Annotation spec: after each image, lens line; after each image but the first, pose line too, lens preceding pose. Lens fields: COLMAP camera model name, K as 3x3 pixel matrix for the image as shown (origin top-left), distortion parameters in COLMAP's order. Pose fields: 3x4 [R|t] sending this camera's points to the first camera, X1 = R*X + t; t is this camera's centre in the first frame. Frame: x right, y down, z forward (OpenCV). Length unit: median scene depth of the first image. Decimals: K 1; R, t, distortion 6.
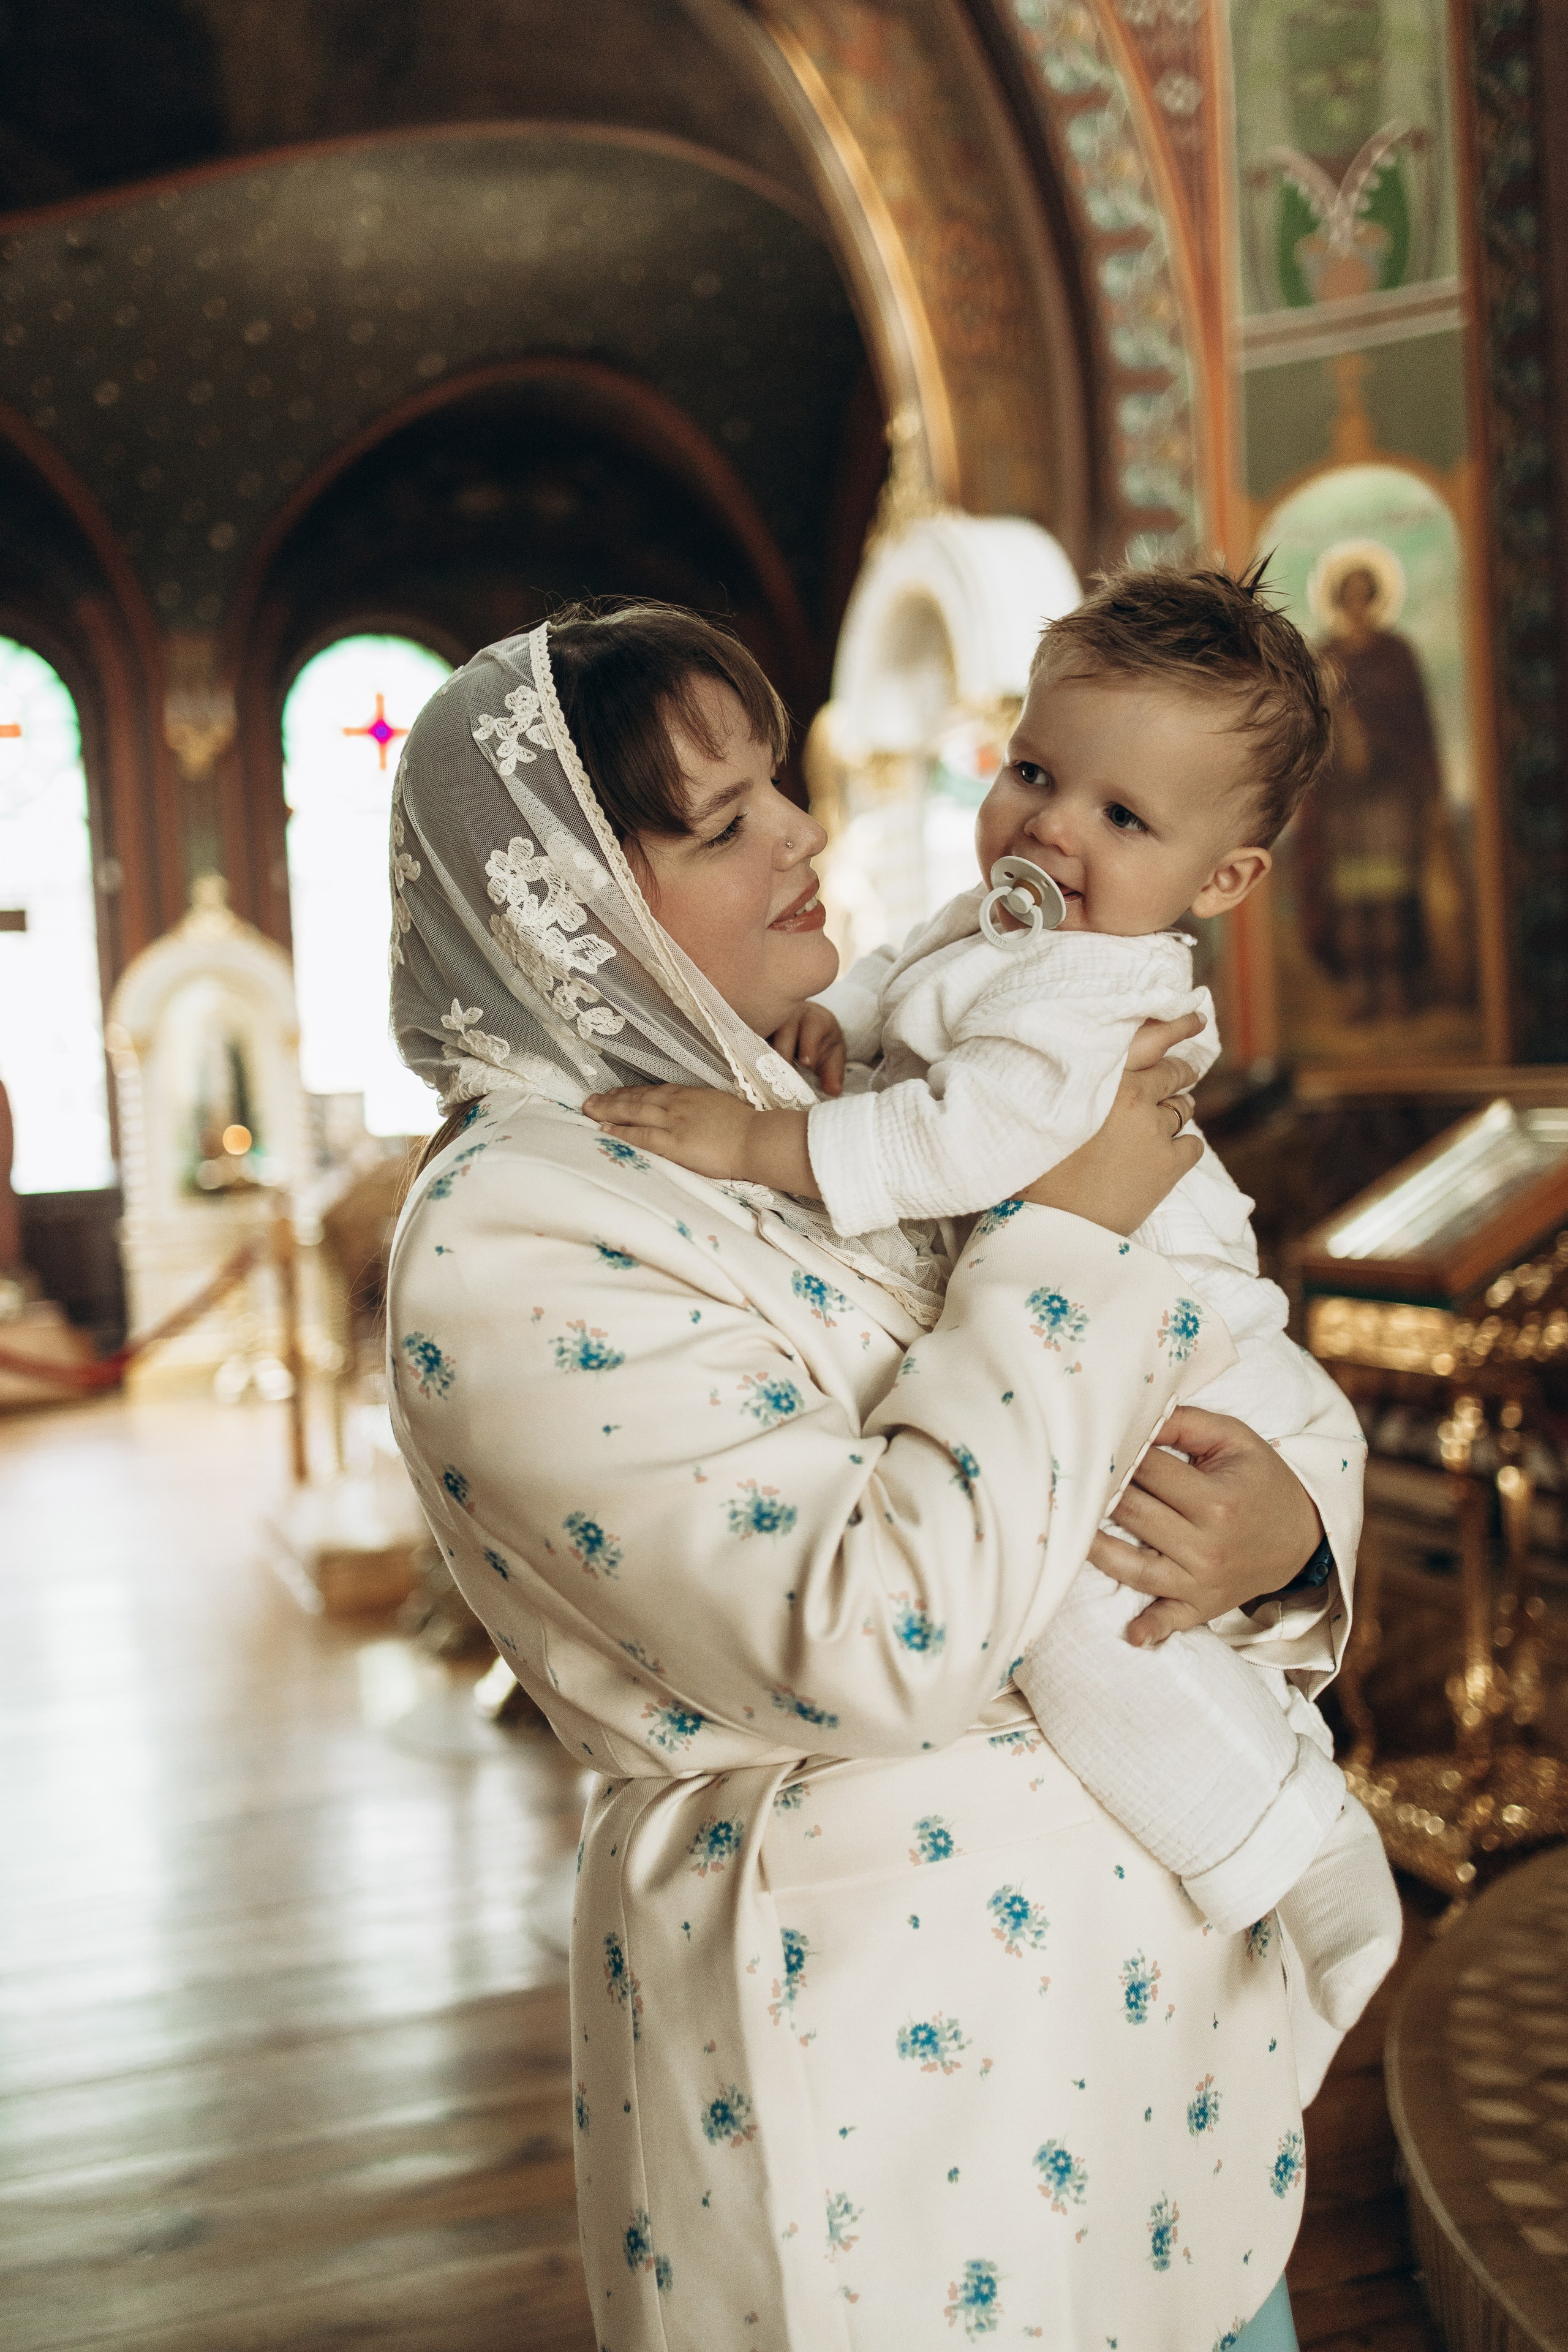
lens RADIAL K [[2355.3, 0, 787.8], [0, 2355.3, 1132.3], [0, 0, 1]] dist [0.013763, 0.000000]
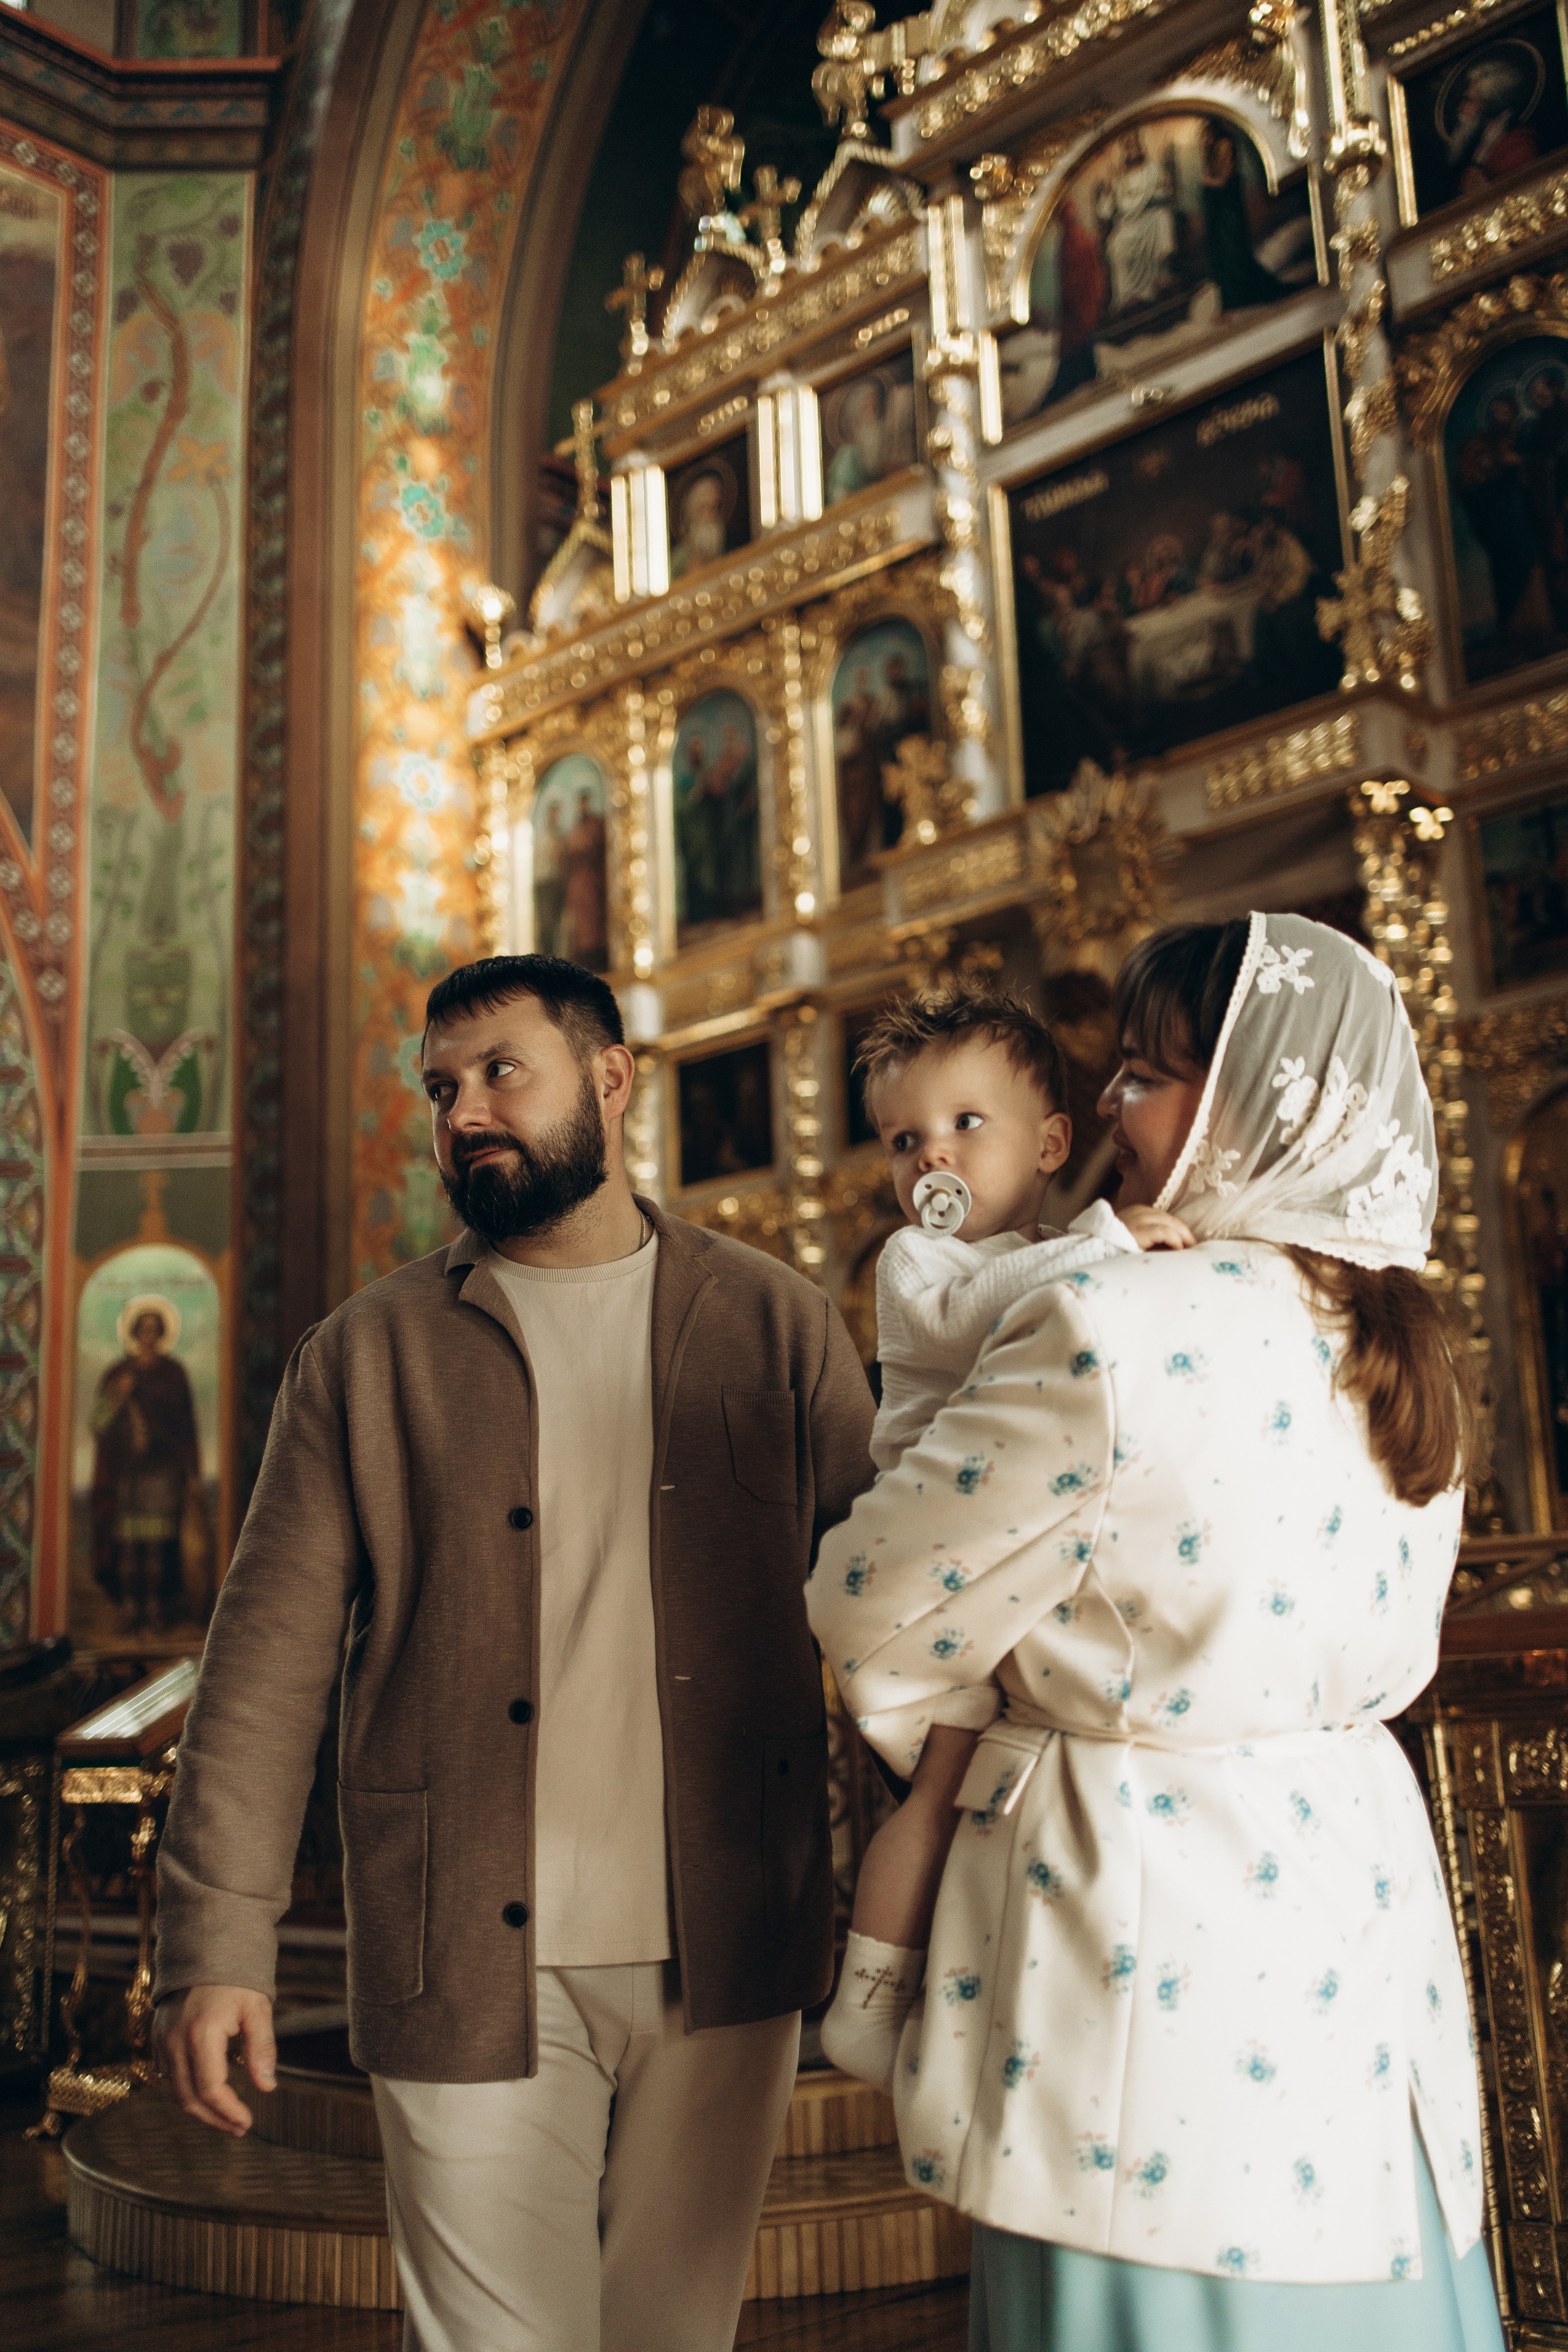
lens RADIAL K [[2355.3, 0, 778.7], [0, 2355.3, 1160.3], [0, 0, 1]] dist [0.013763, 0.000000]
pose [[0.886152, 0.125200, 0.446160, -0.076543], [-0.002730, 0.964204, -0.265148, 0.055317], [-0.463386, 0.233743, 0.854773, -0.448007]]
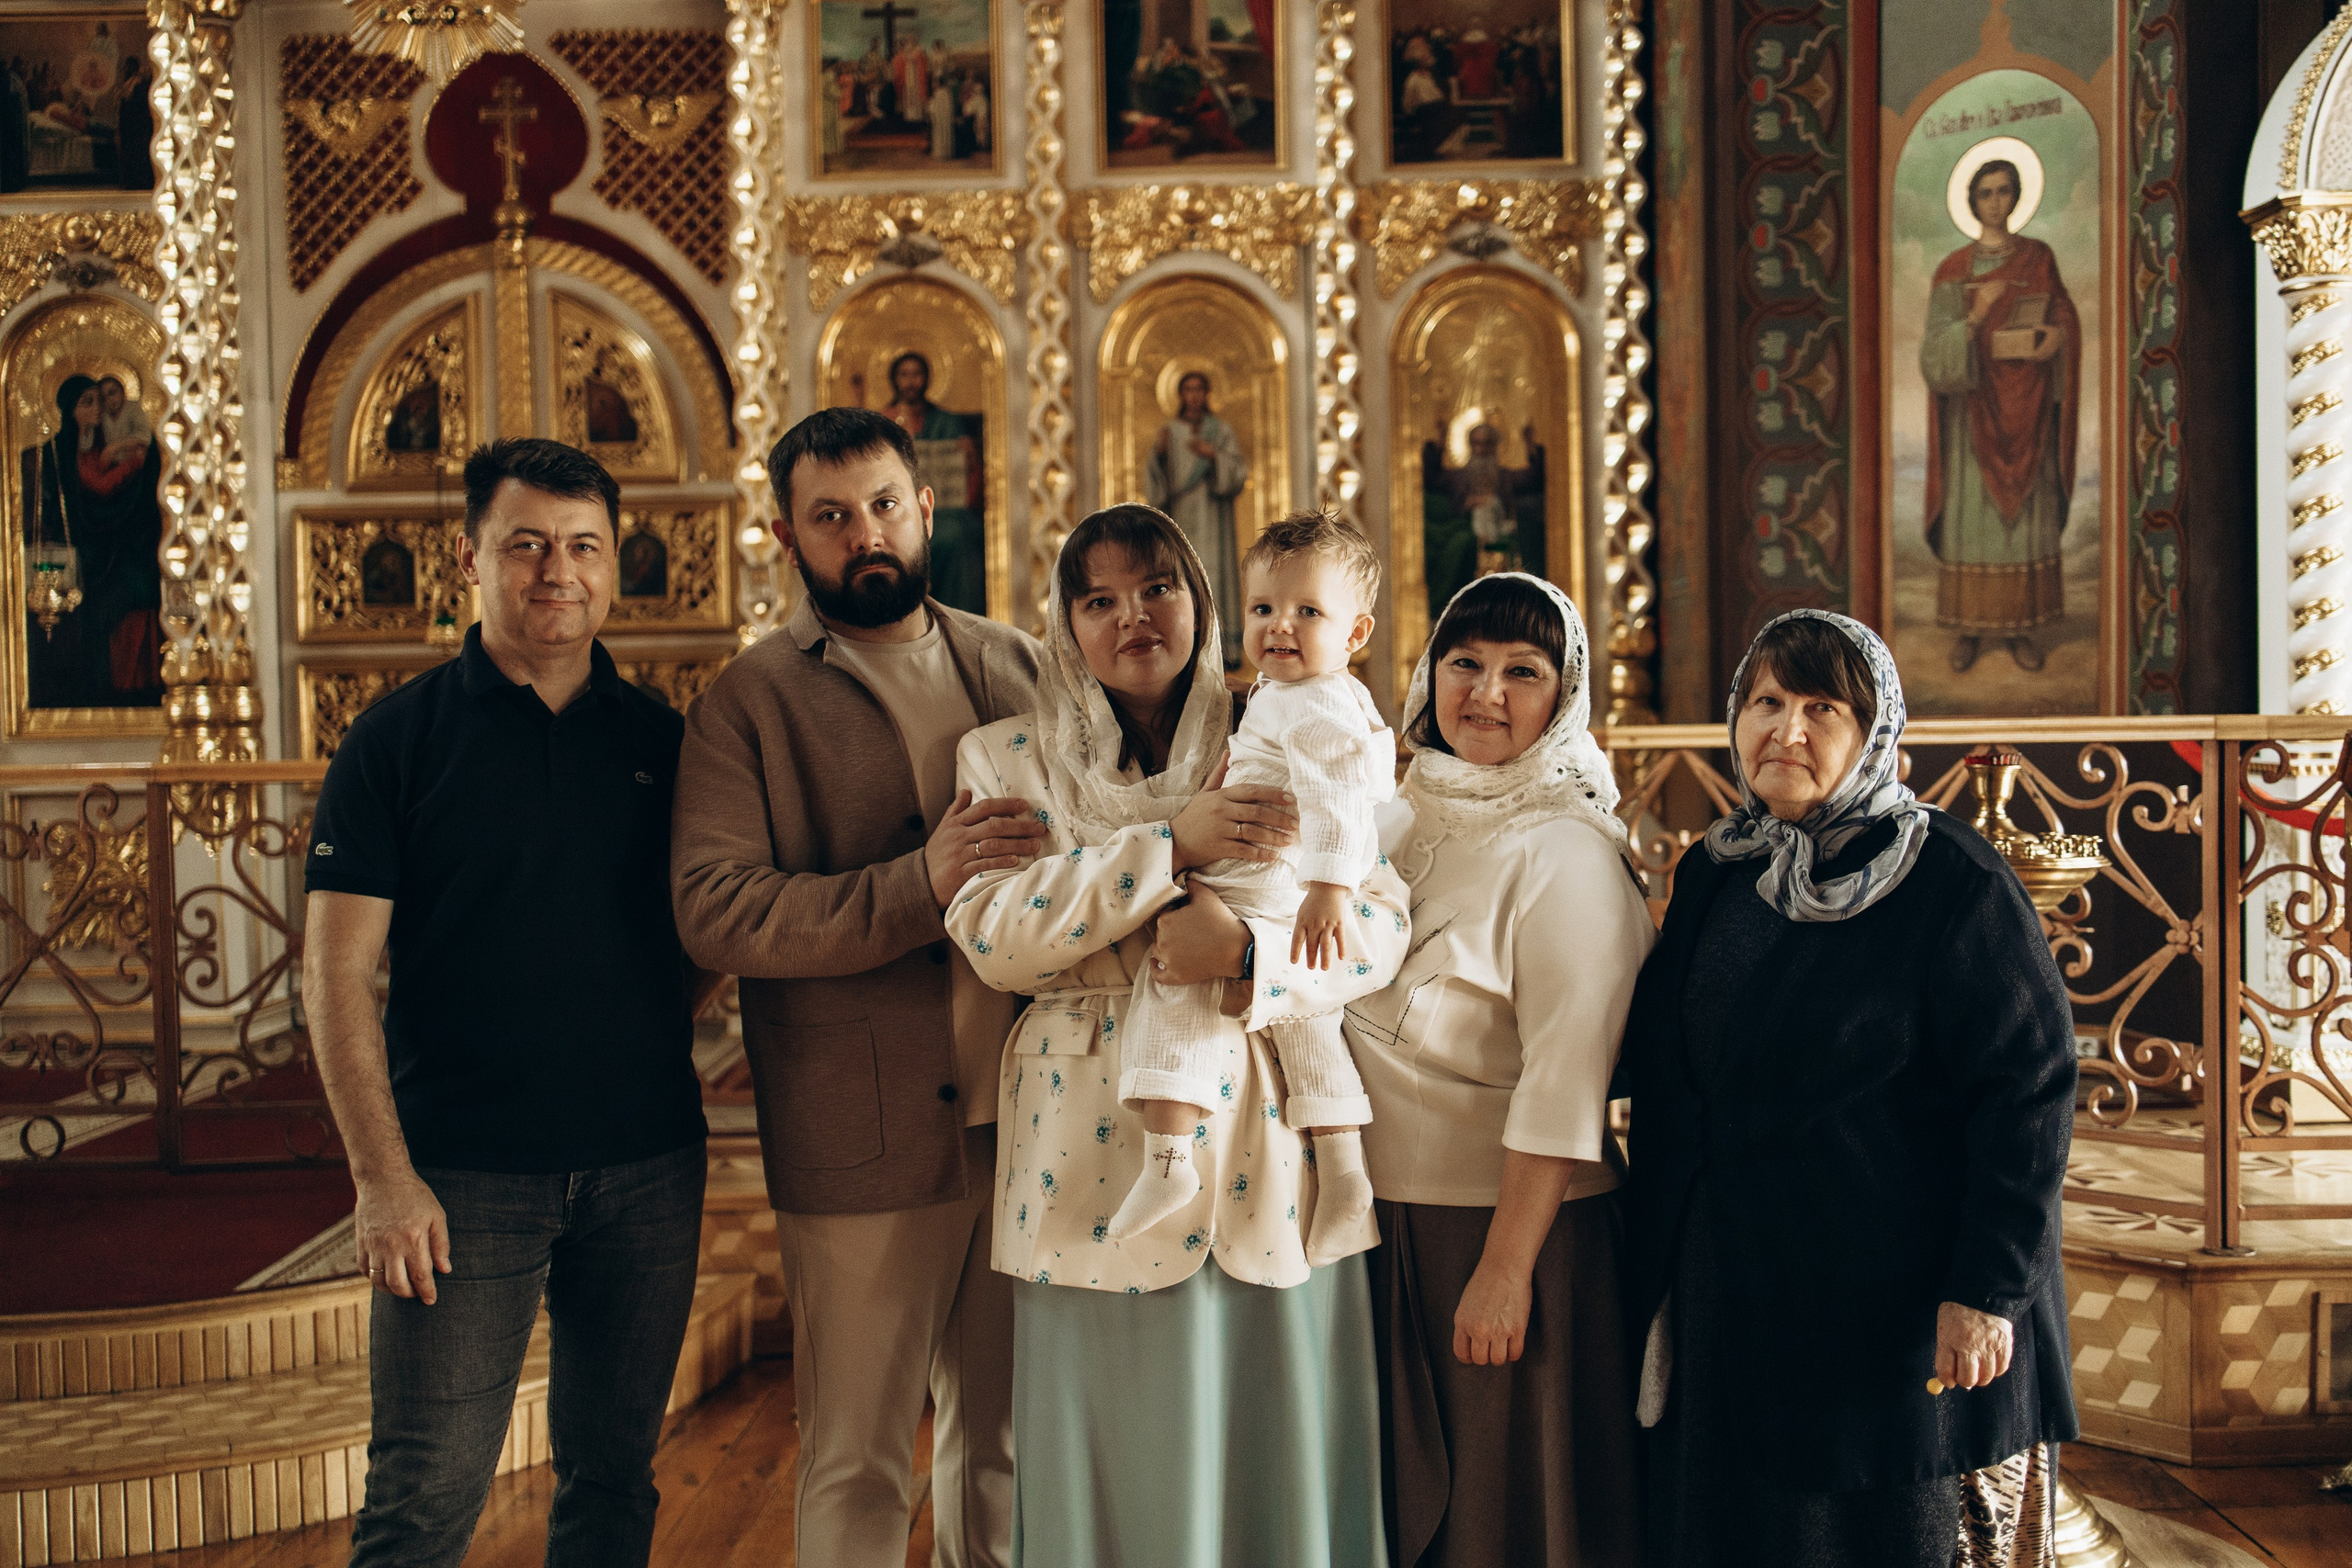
lens RADIAL K [[2355.1, 0, 1156.2], [0, 2355.1, 769.1], [0, 0, 1]] dist [0.013763, 0.000000]
pose [[0.347889, 0.023289, 0.937246, -0.310488], [0.017753, 0.999349, -0.031422, 0.015661], [-0.937368, 0.027570, 0.347249, -0.226182]]
